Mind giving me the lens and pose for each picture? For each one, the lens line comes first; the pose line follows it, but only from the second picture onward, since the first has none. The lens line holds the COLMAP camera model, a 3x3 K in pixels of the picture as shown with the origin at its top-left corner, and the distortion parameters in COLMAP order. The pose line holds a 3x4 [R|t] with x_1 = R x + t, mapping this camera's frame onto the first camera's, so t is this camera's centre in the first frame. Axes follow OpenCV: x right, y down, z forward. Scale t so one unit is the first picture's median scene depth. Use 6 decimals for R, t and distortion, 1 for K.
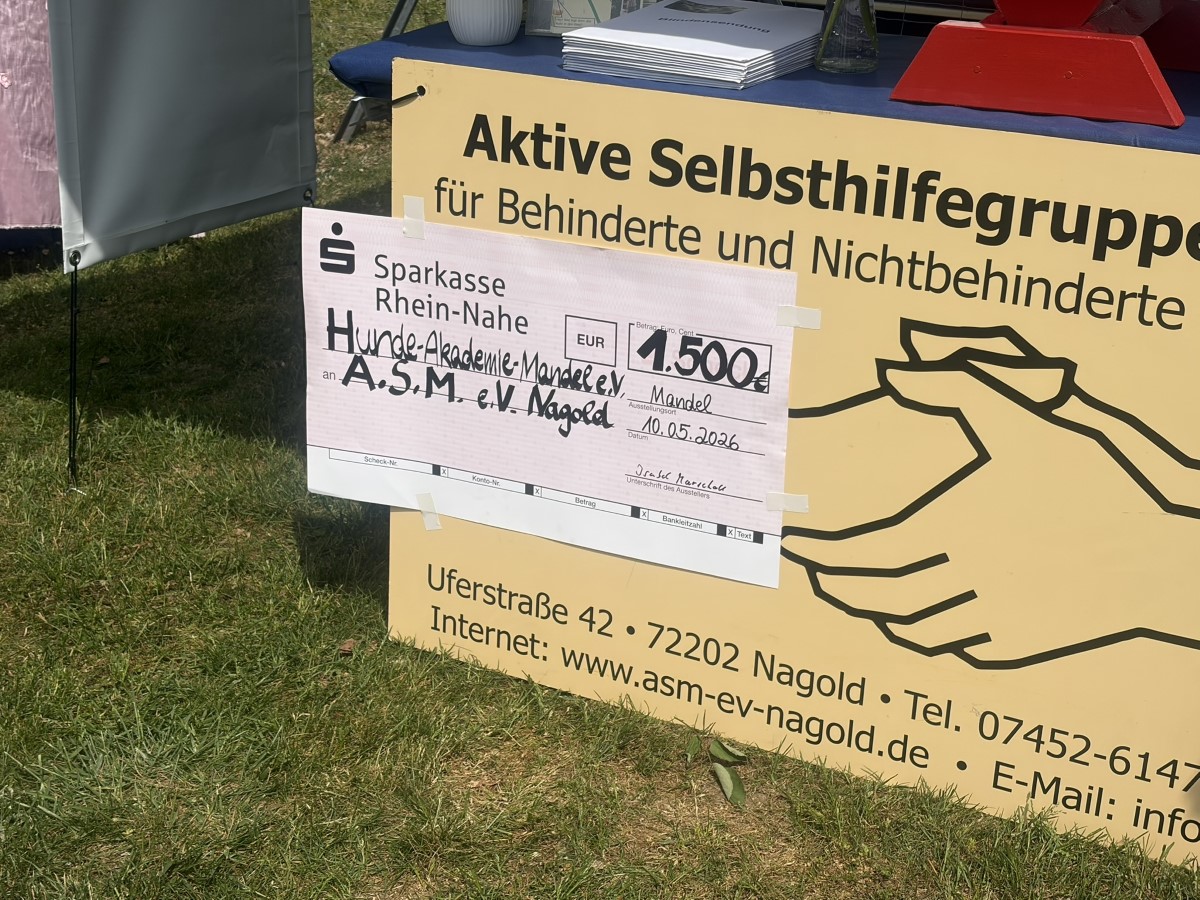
lens RADIAL K [[1817.0, 0, 599.7], [0, 1817.0, 450.0], [0, 0, 1]] dist [0.020883, 0.000000]
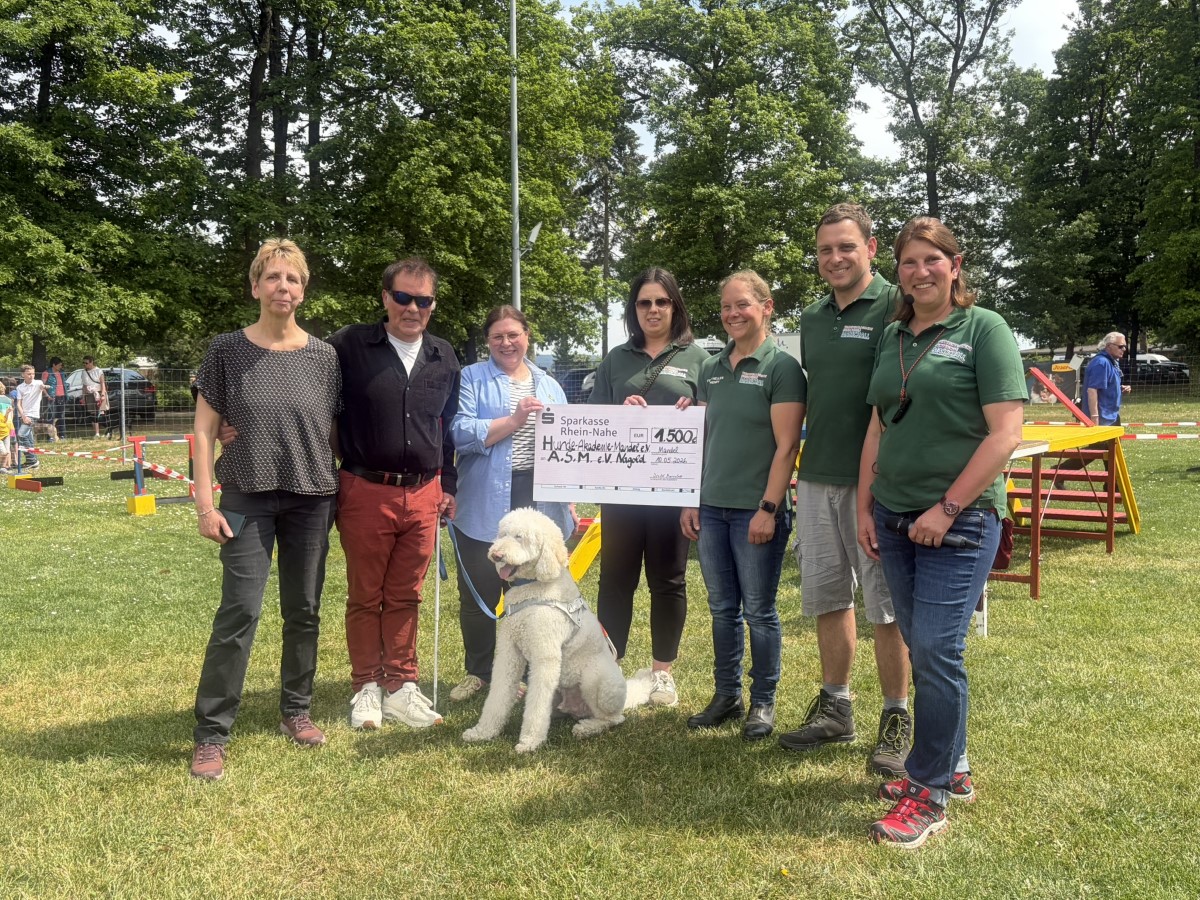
lens RADIAL K [[1084.0, 0, 600.1], [0, 1084.0, 450.0], [0, 0, 1]] dist [-0.001553, -0.000007]
pose [[0.996996, -0.057740, 0.051626, -0.166033], [0.062964, 0.992363, -0.106067, 0.159216], [-0.045108, 0.108999, 0.993018, -0.886935]]
